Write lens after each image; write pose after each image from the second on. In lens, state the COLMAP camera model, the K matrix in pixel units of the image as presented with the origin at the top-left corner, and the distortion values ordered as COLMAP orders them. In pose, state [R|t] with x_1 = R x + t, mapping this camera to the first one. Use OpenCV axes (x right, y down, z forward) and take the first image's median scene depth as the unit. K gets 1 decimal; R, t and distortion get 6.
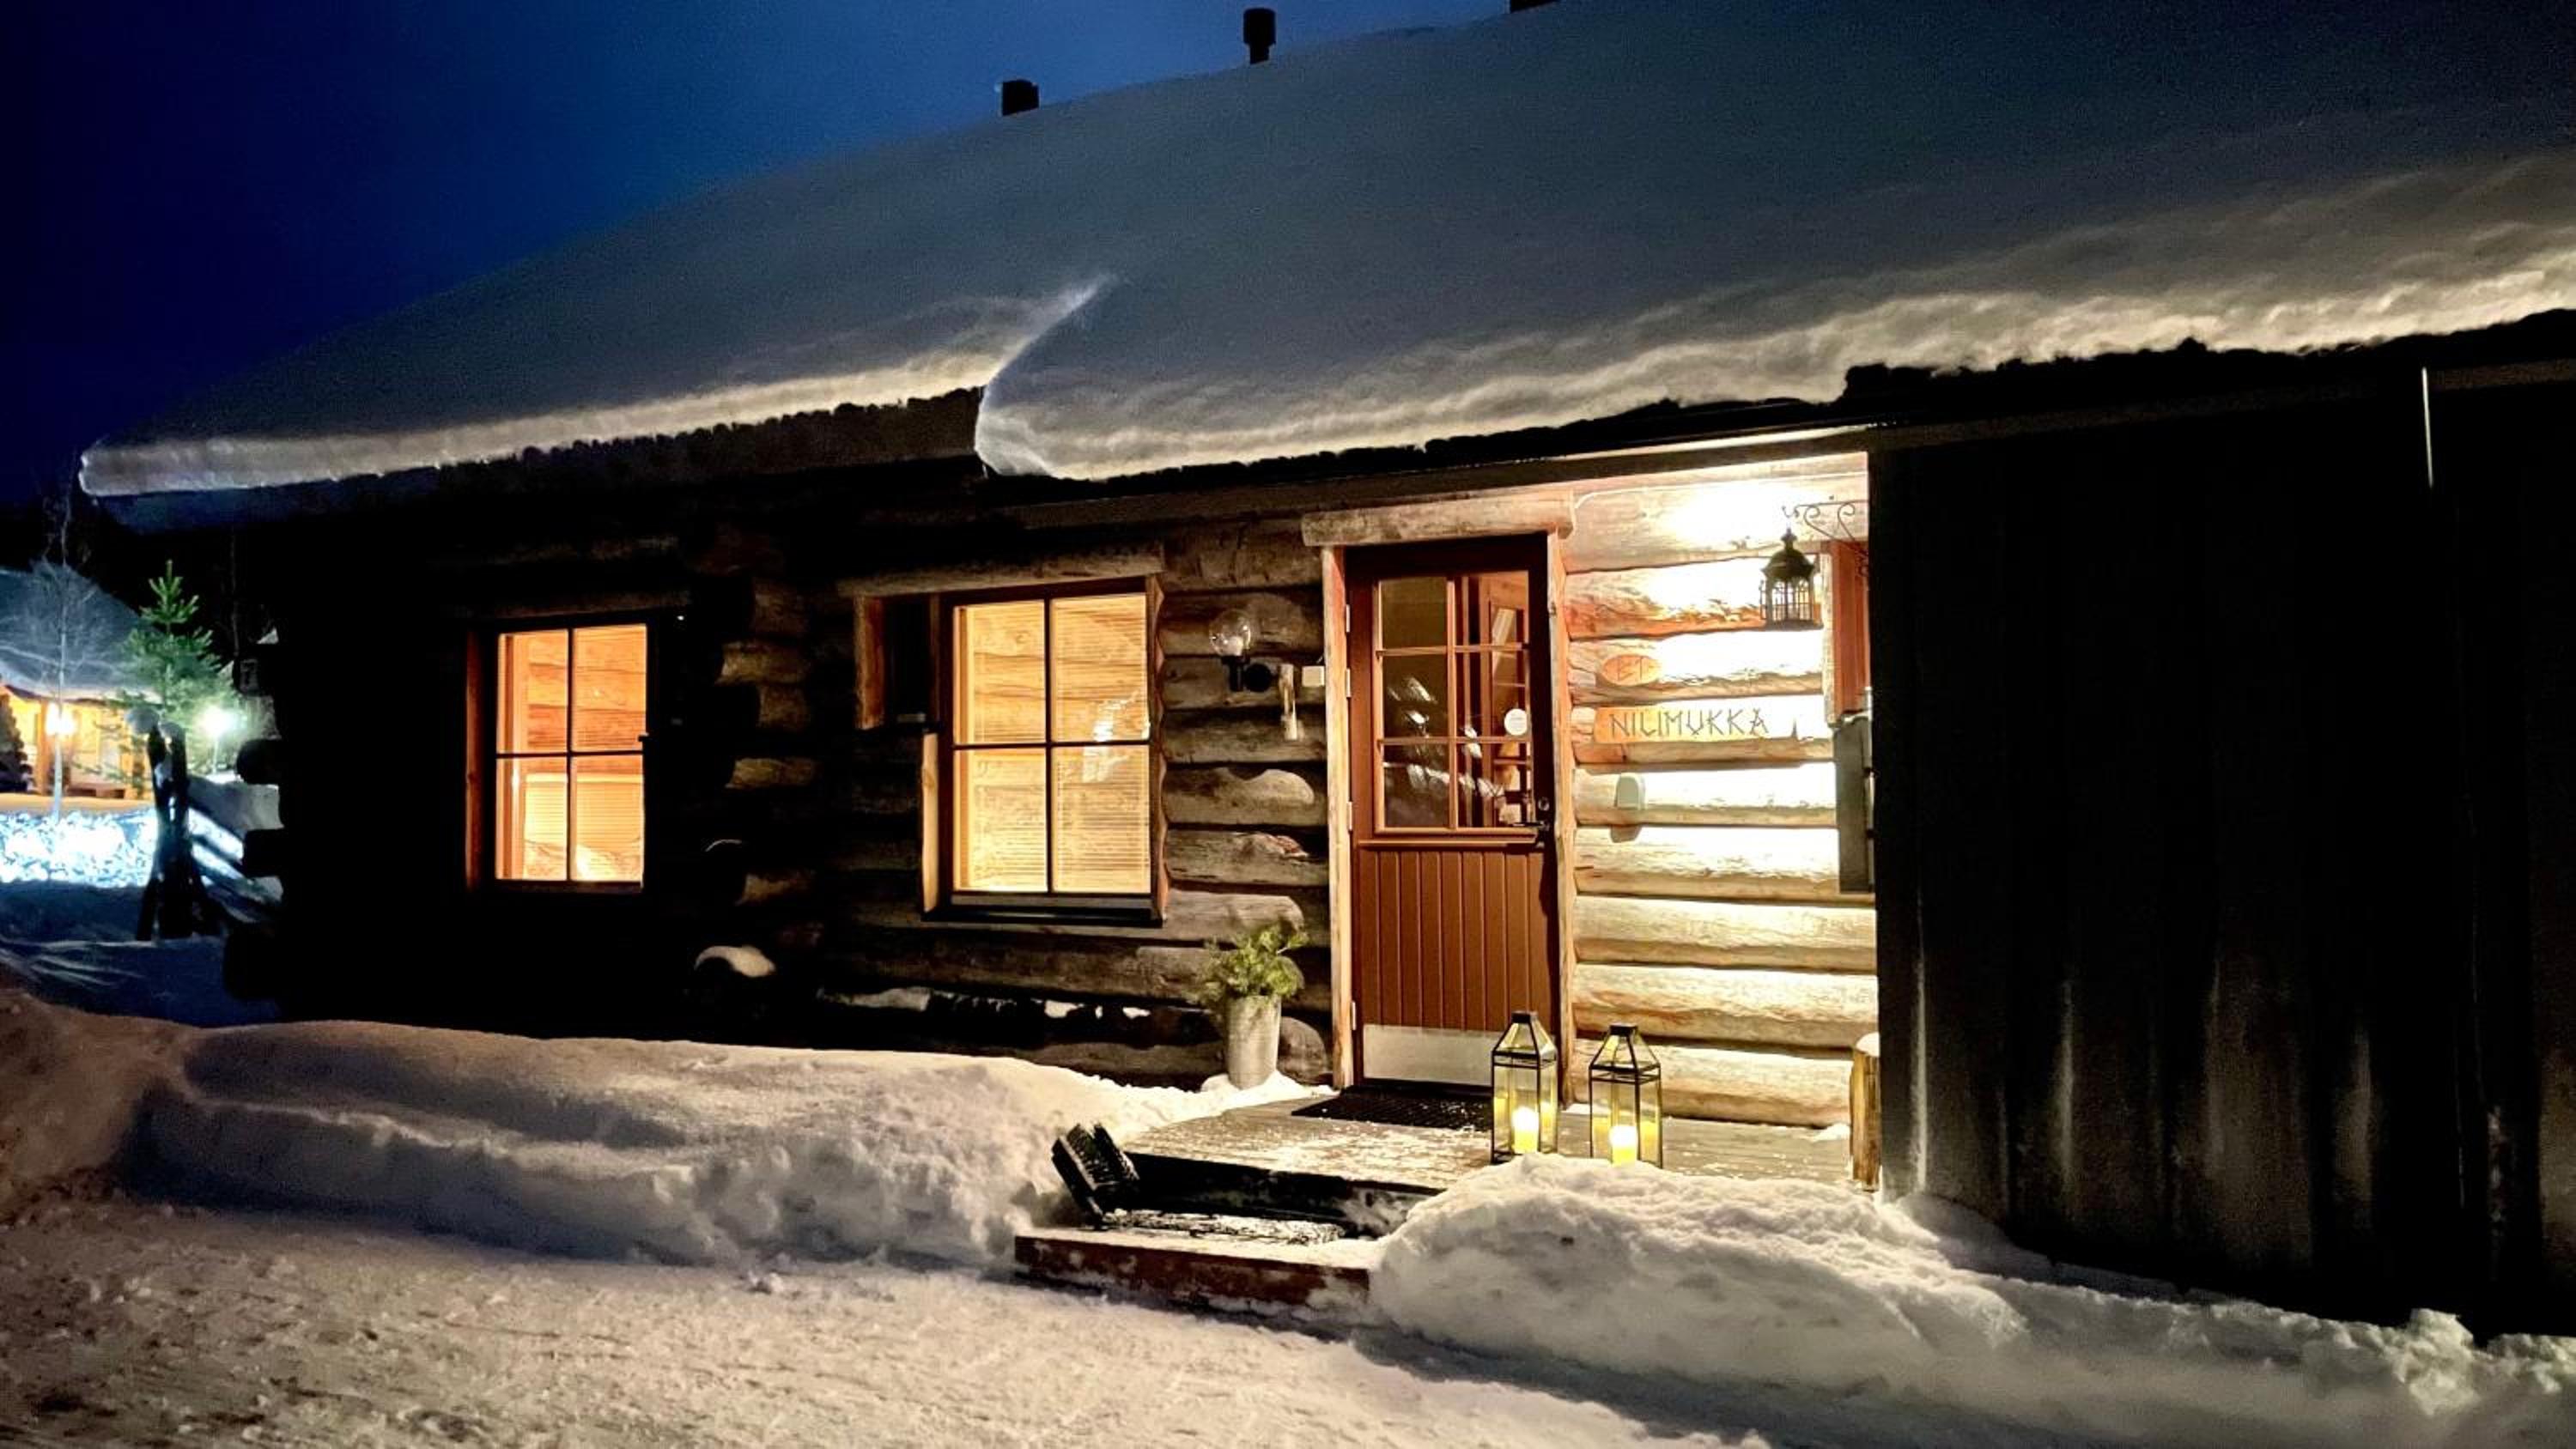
lens RADIAL K [[1951.2, 0, 1288.0], [0, 1951.2, 724.5], [0, 0, 1]] dist [0.090625, -0.096526]
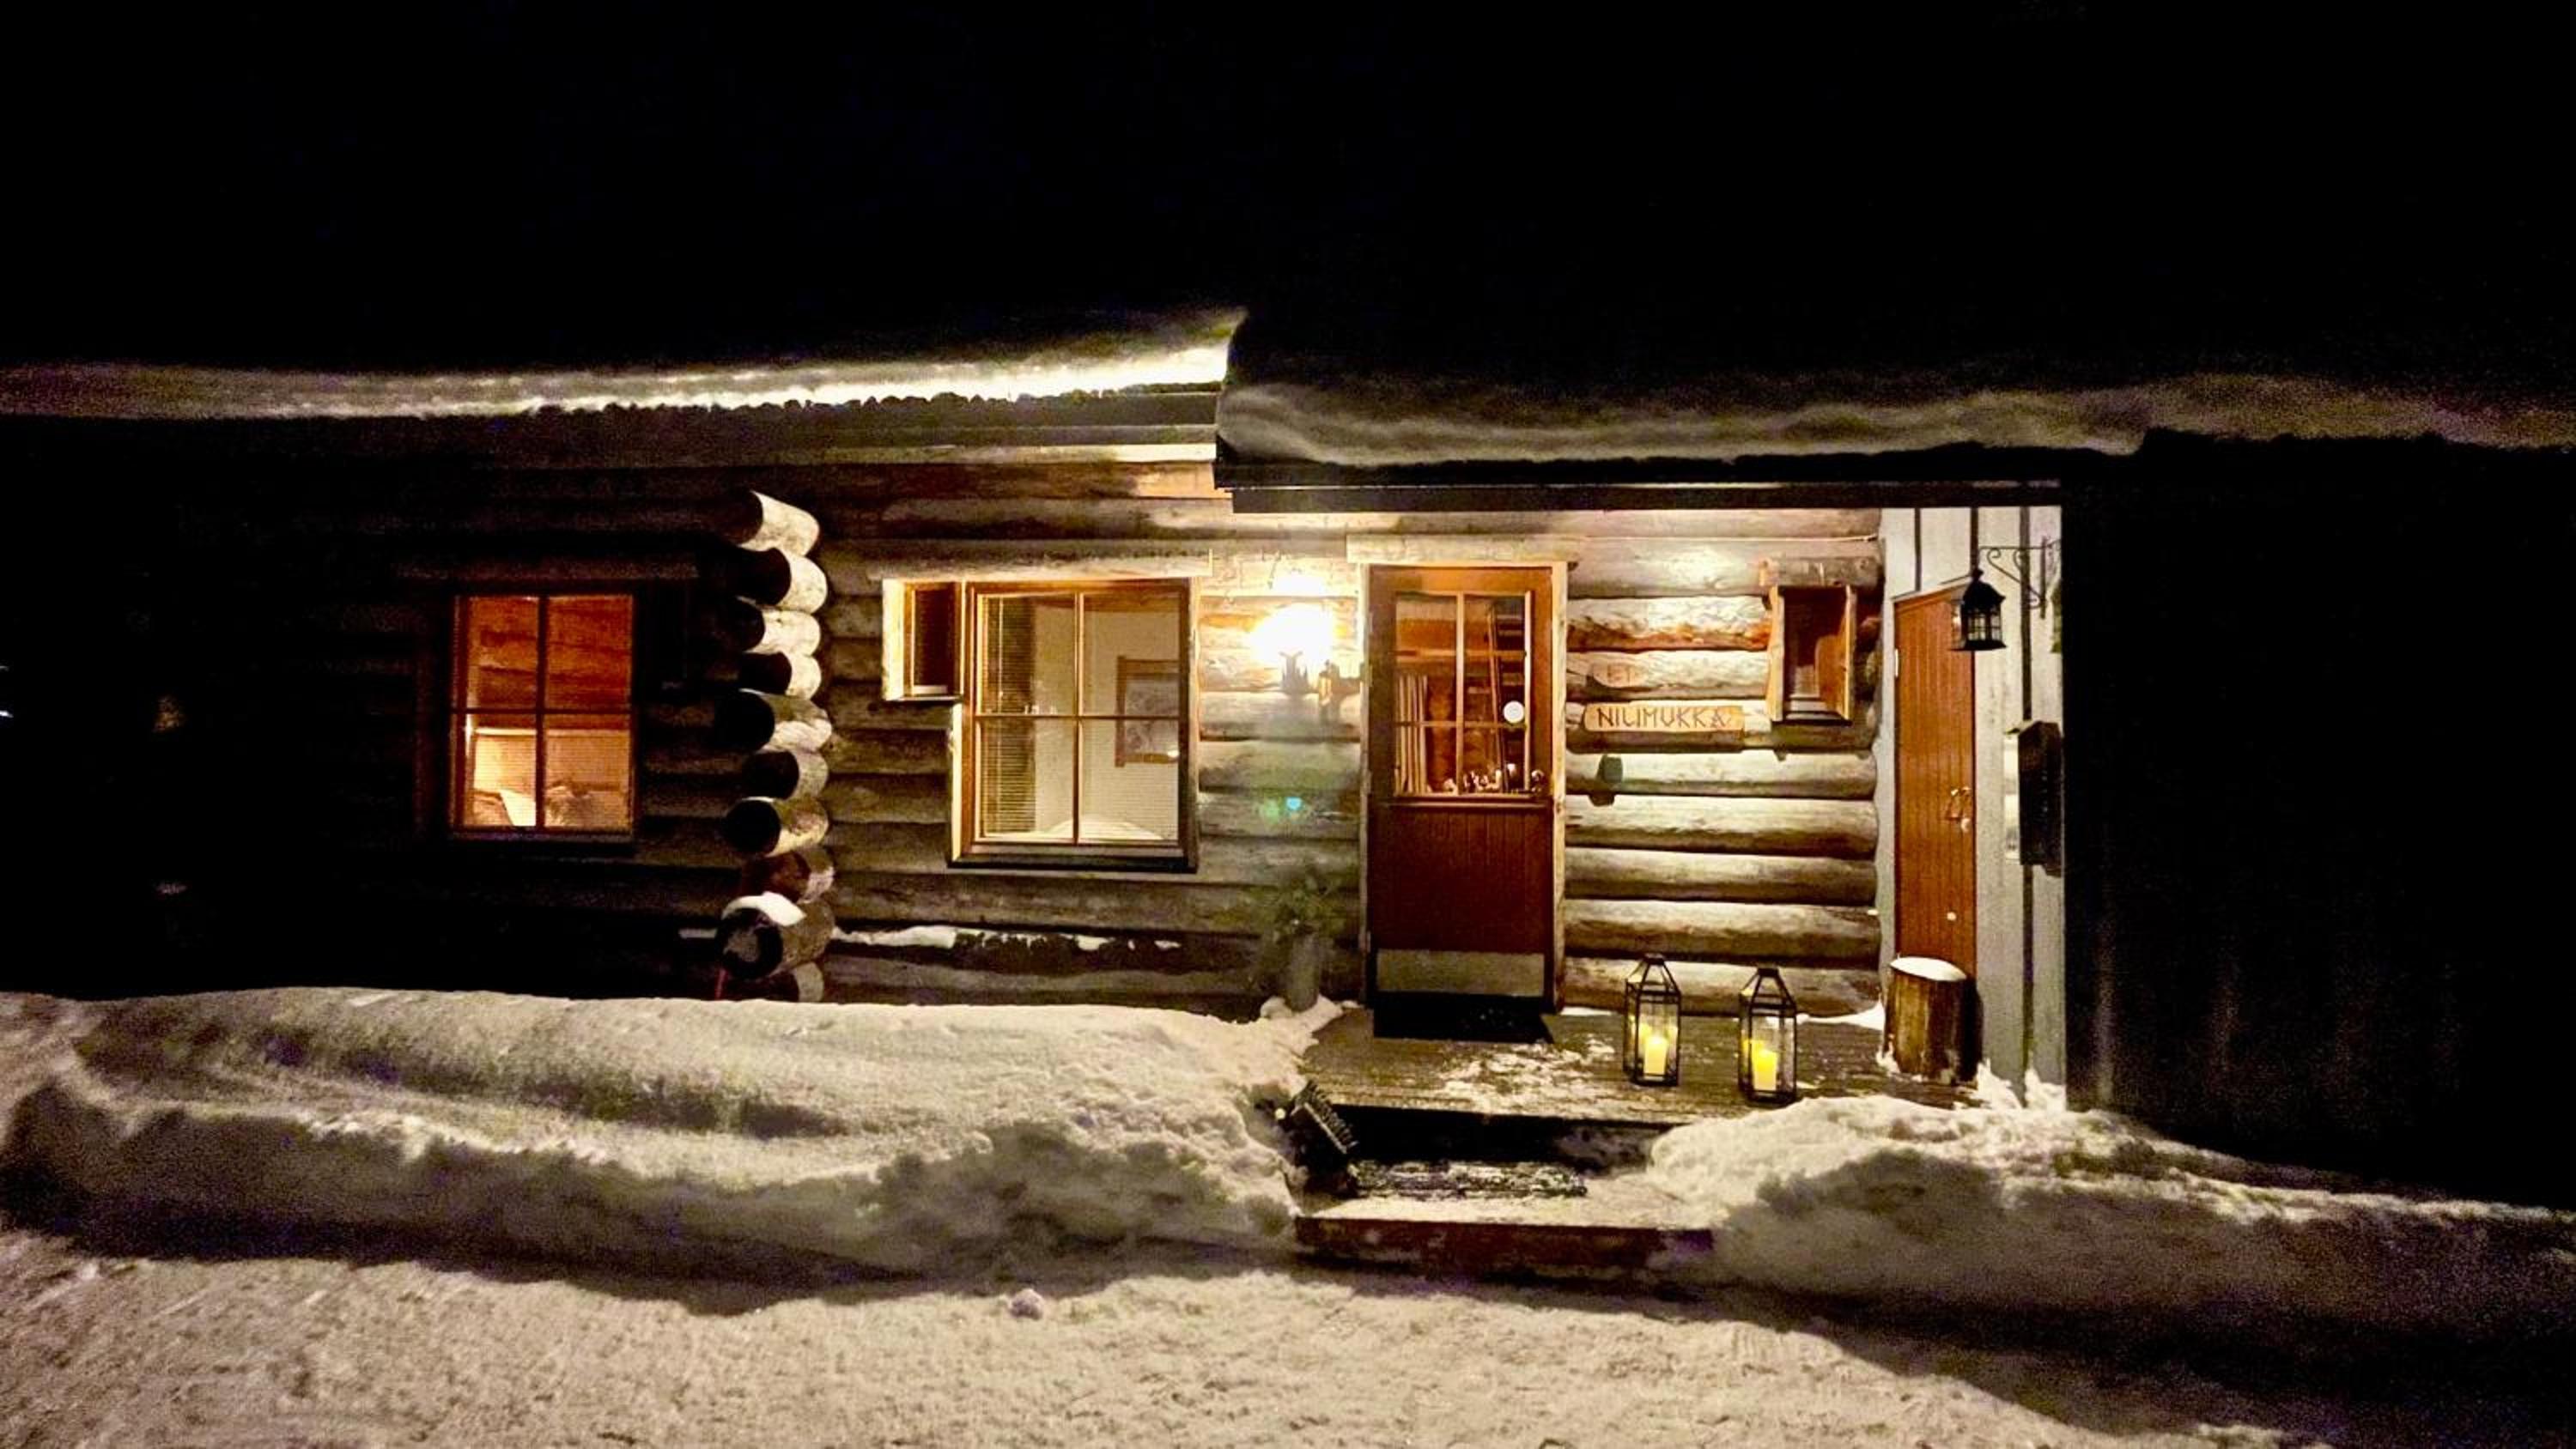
lens RADIAL K [[1030.9, 0, 1269.1], [0, 1030.9, 719.0], [0, 0, 1]] dist [-0.002374, -0.000245]
pose [[0.915610, 0.028511, 0.401055, -0.314142], [-0.032521, 0.999466, 0.003193, 0.006874], [-0.400750, -0.015966, 0.916048, 0.457298]]
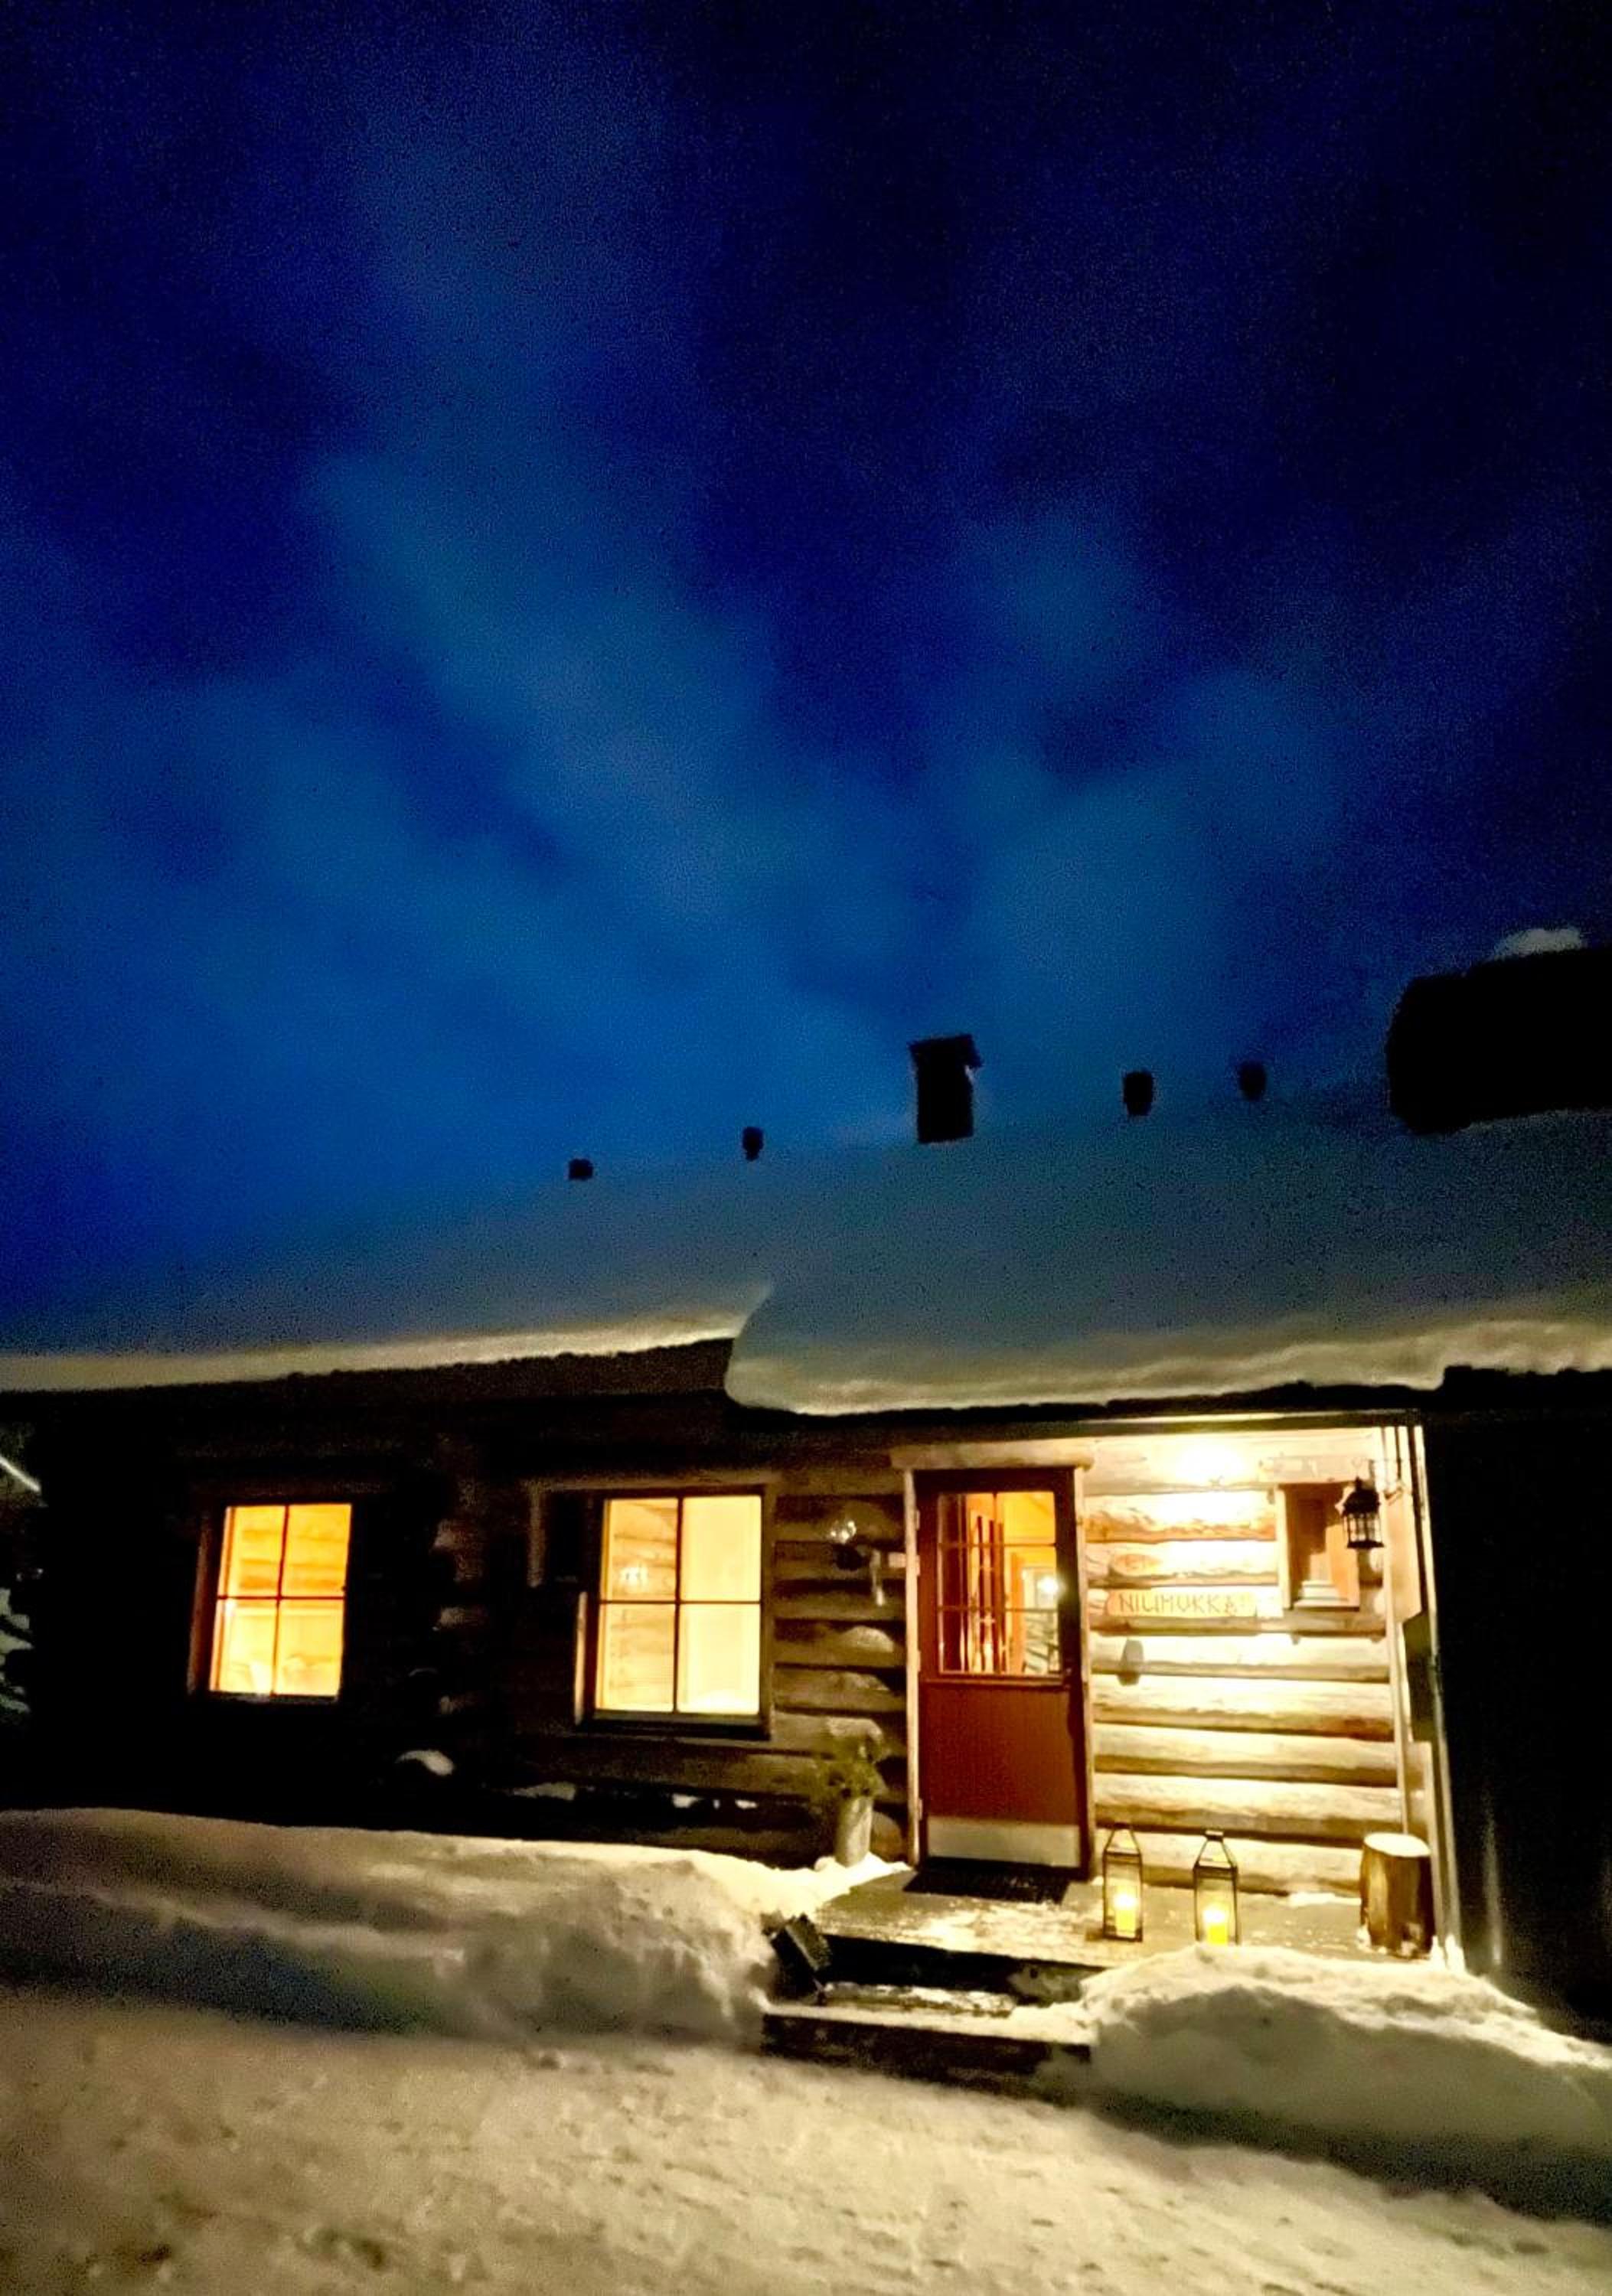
lens RADIAL K [[1153.2, 0, 795.1], [0, 1153.2, 1413.6], [0, 0, 1]] dist [0.000571, -0.000211]
pose [[0.981321, 0.052784, 0.184995, -0.235310], [-0.027106, 0.989966, -0.138679, -0.013358], [-0.190459, 0.131074, 0.972905, 0.200212]]
